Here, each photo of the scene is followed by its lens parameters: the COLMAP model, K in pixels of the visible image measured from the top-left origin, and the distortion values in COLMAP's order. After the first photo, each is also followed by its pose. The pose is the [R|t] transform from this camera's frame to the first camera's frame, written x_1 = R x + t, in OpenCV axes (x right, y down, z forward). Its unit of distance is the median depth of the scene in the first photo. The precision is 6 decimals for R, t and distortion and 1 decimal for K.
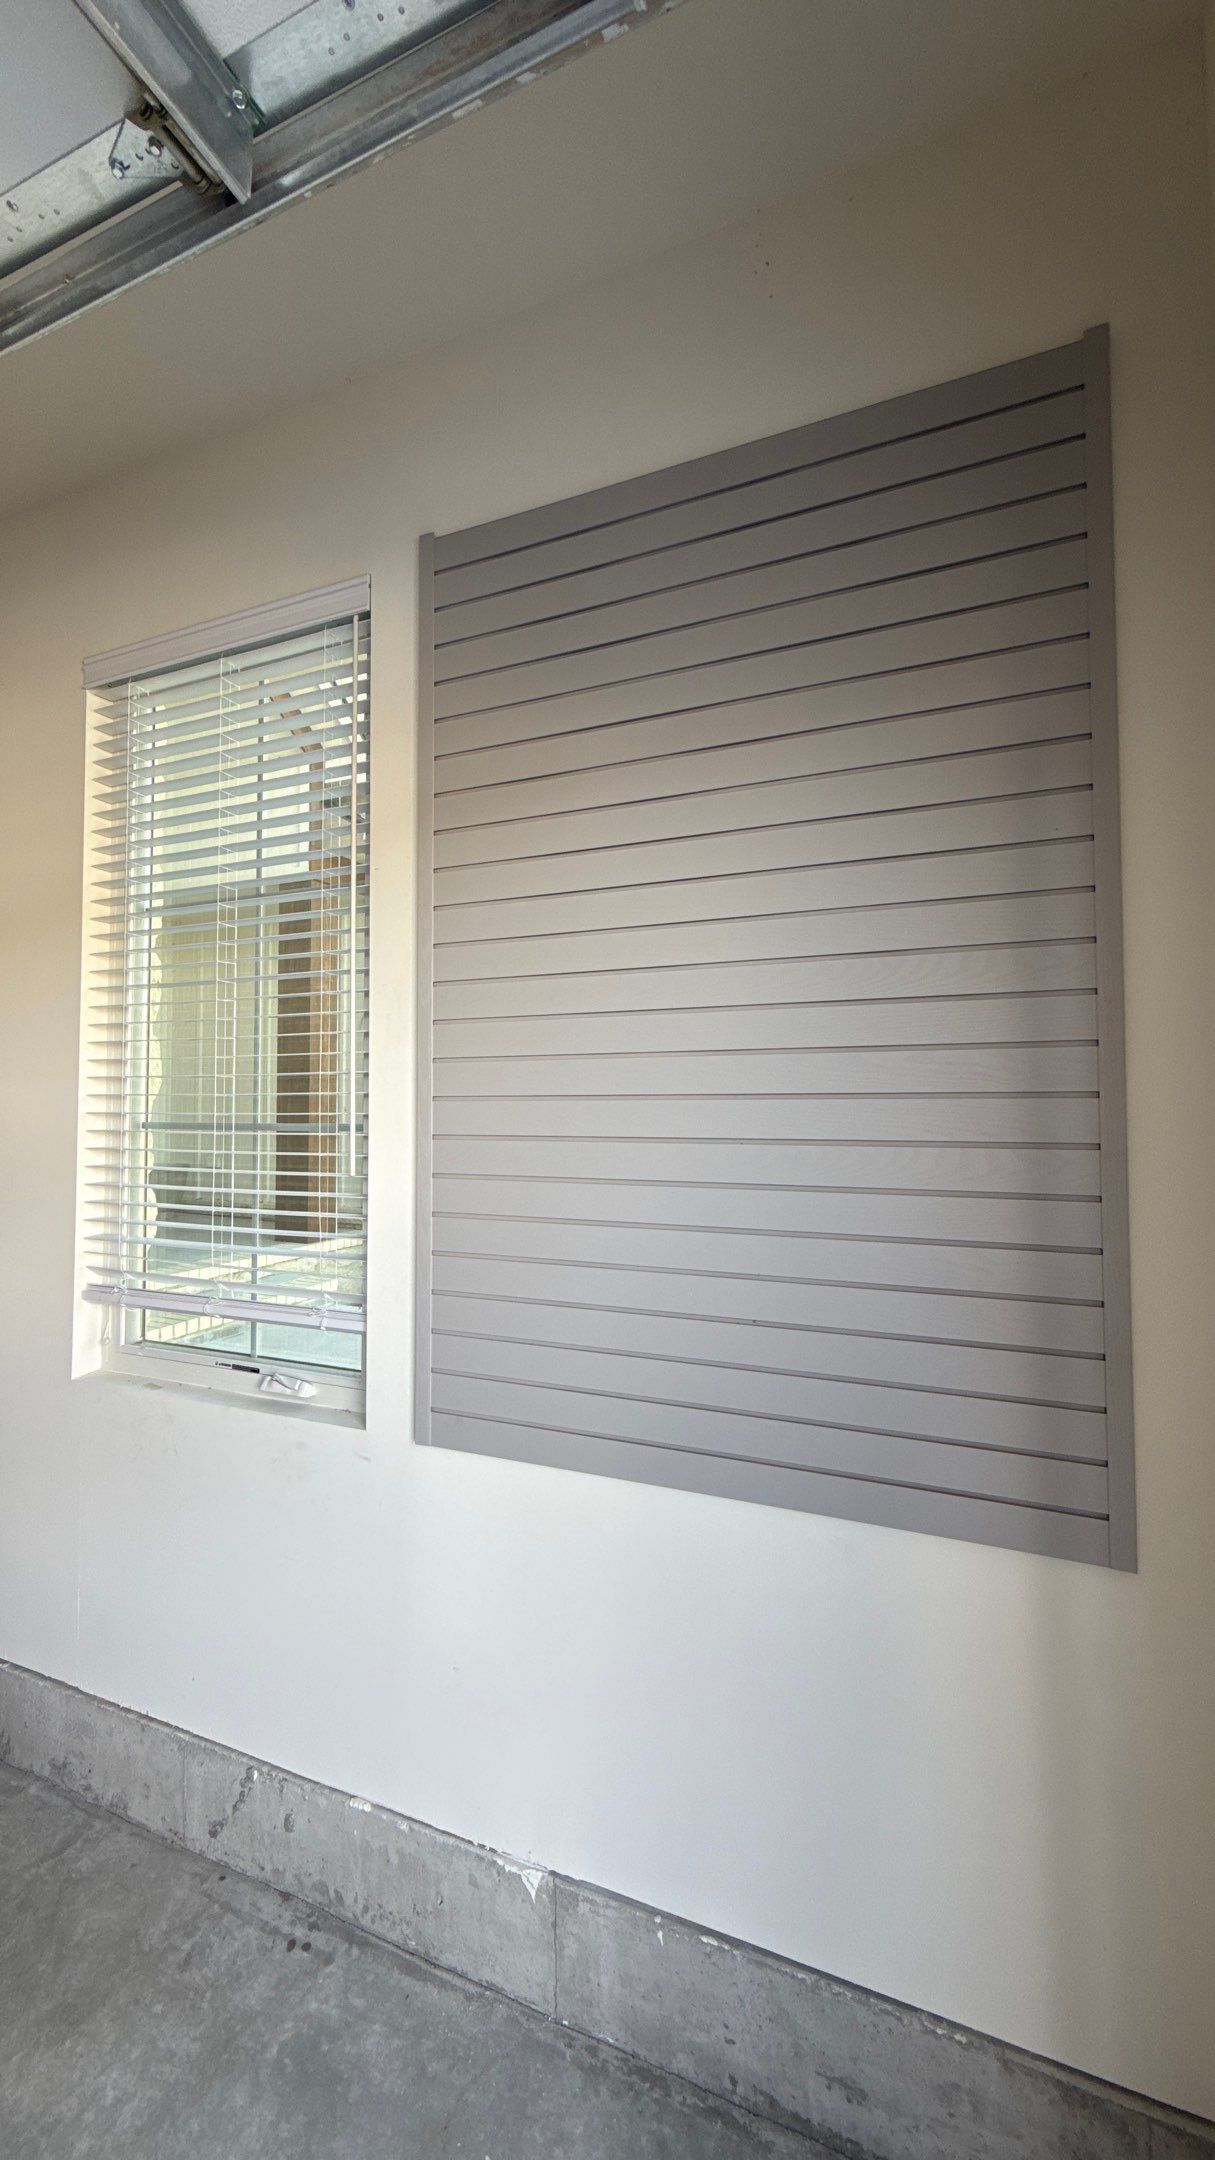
lens RADIAL K [[857.9, 0, 607.5], [0, 857.9, 1080.0], [0, 0, 1]] dist [-0.000572, 0.000591]
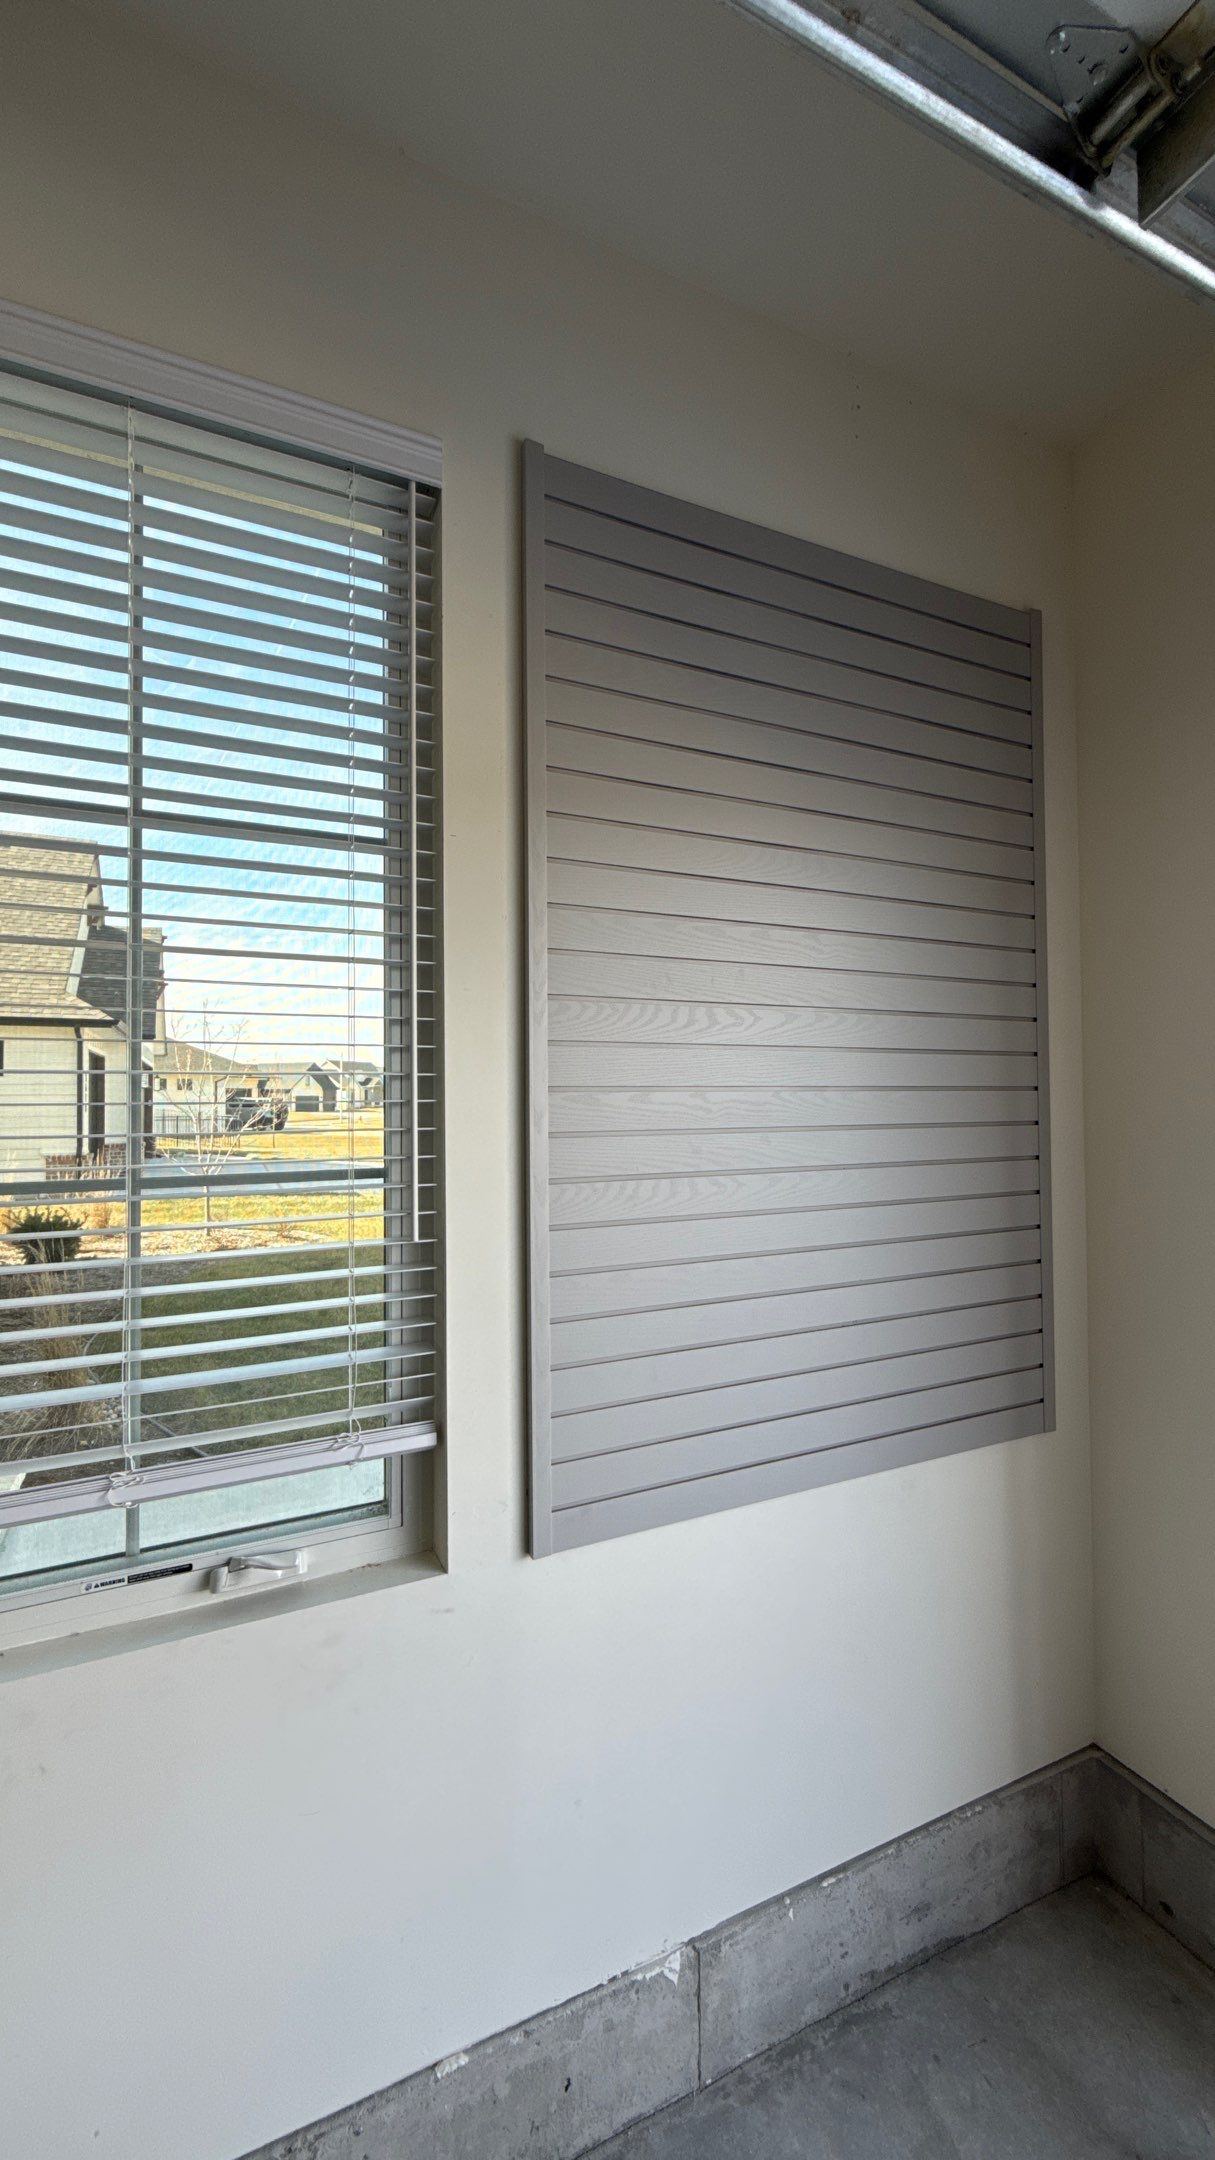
lens RADIAL K [[857.9, 0, 607.5], [0, 857.9, 1080.0], [0, 0, 1]] dist [-0.000572, 0.000591]
pose [[0.673640, 0.012452, 0.738955, -0.862747], [-0.018481, 0.999829, -0.000001, -0.035946], [-0.738829, -0.013656, 0.673755, 0.445395]]
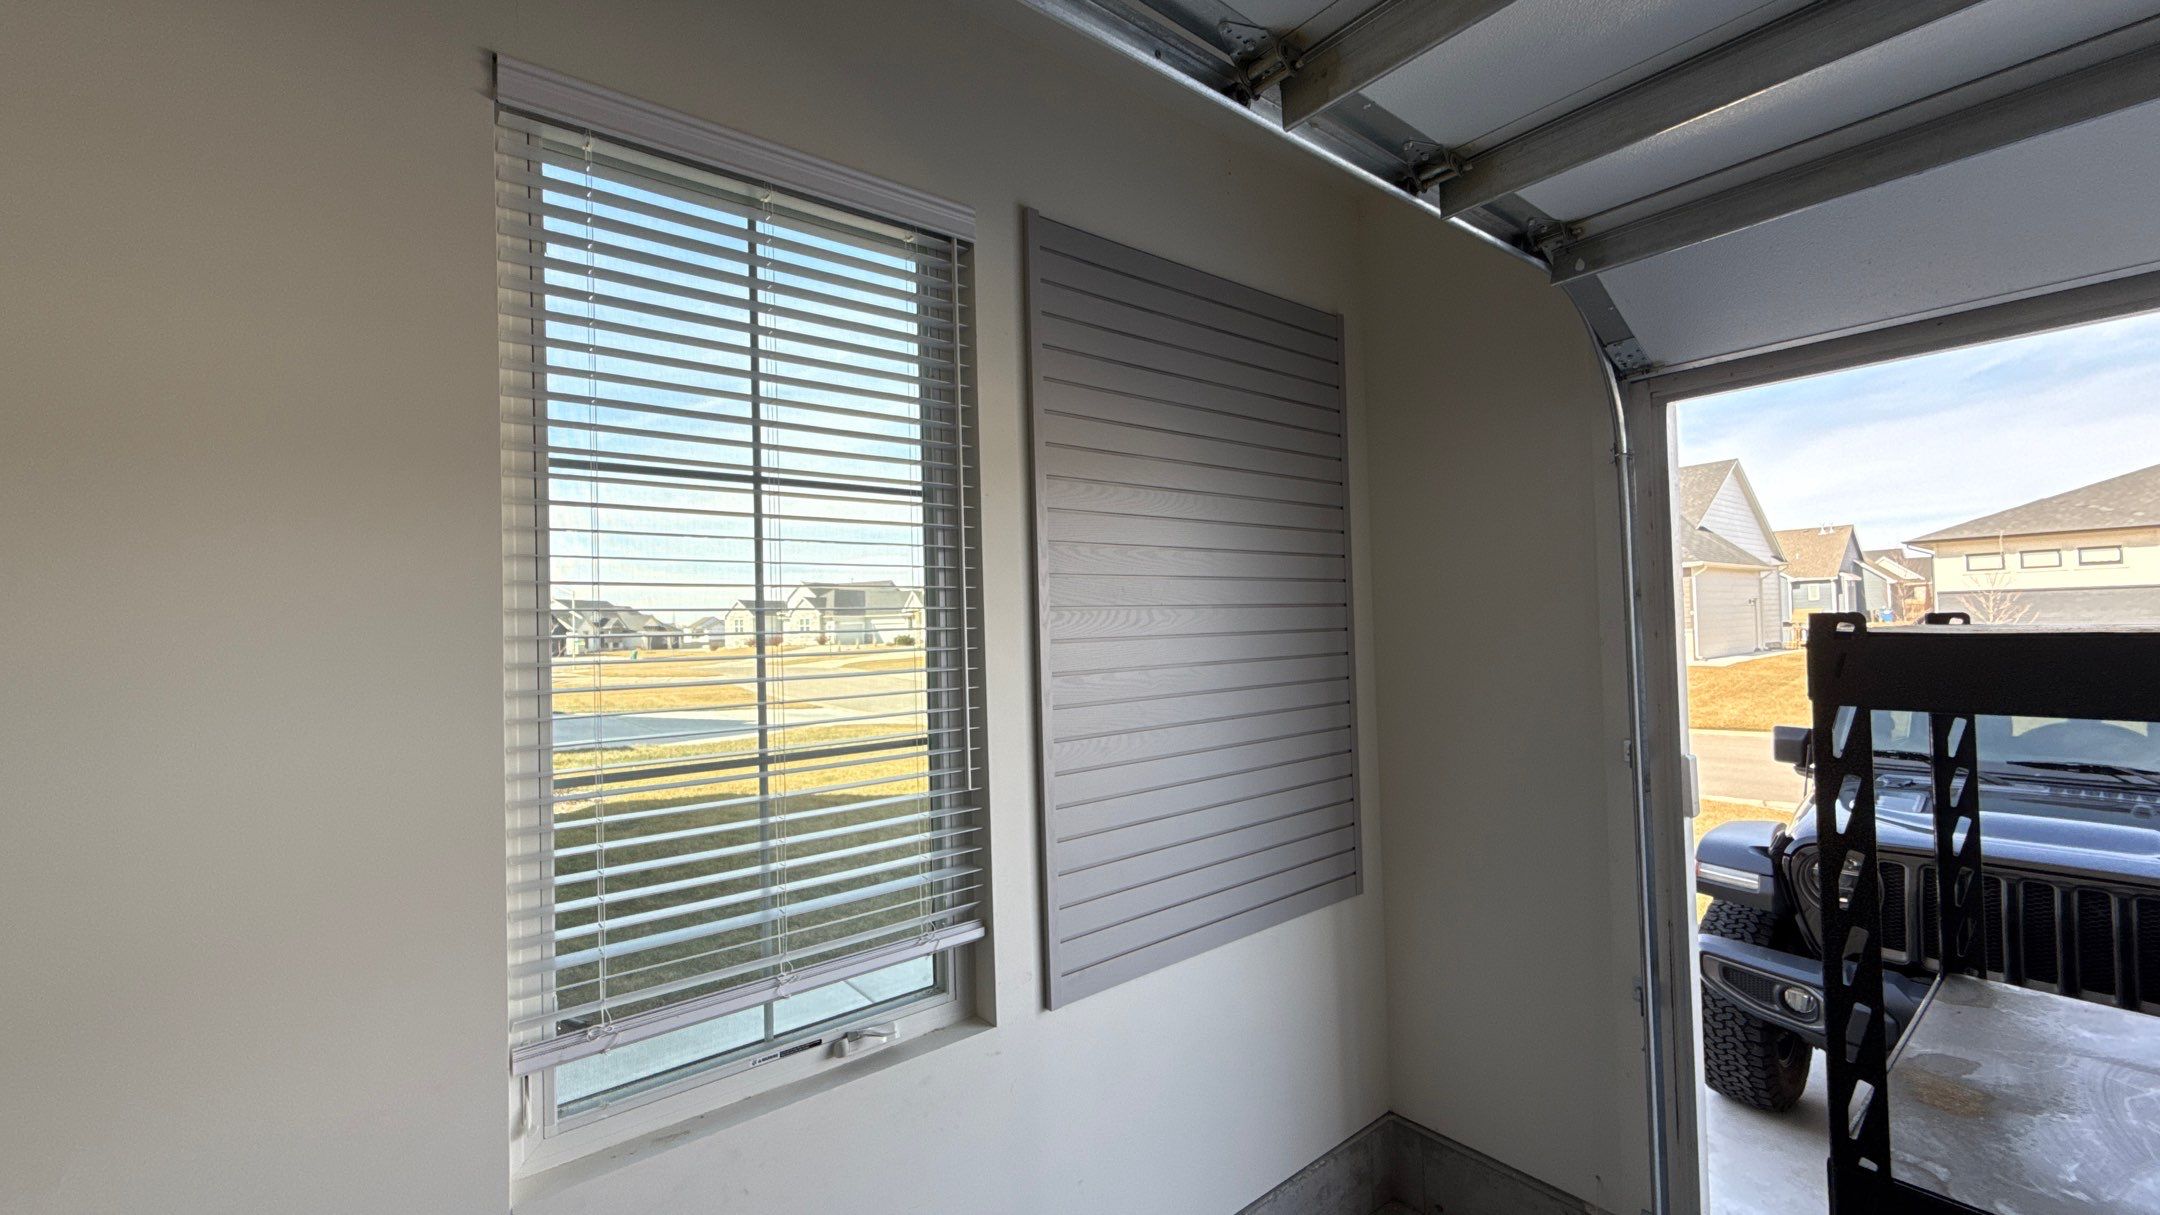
lens RADIAL K [[857.9, 0, 1084.8], [0, 857.9, 613.7], [0, 0, 1]] dist [-0.000572, 0.000591]
pose [[0.477347, 0.001418, 0.878714, -1.328649], [-0.000153, 0.999999, -0.001531, -0.114245], [-0.878715, 0.000597, 0.477347, 0.456245]]
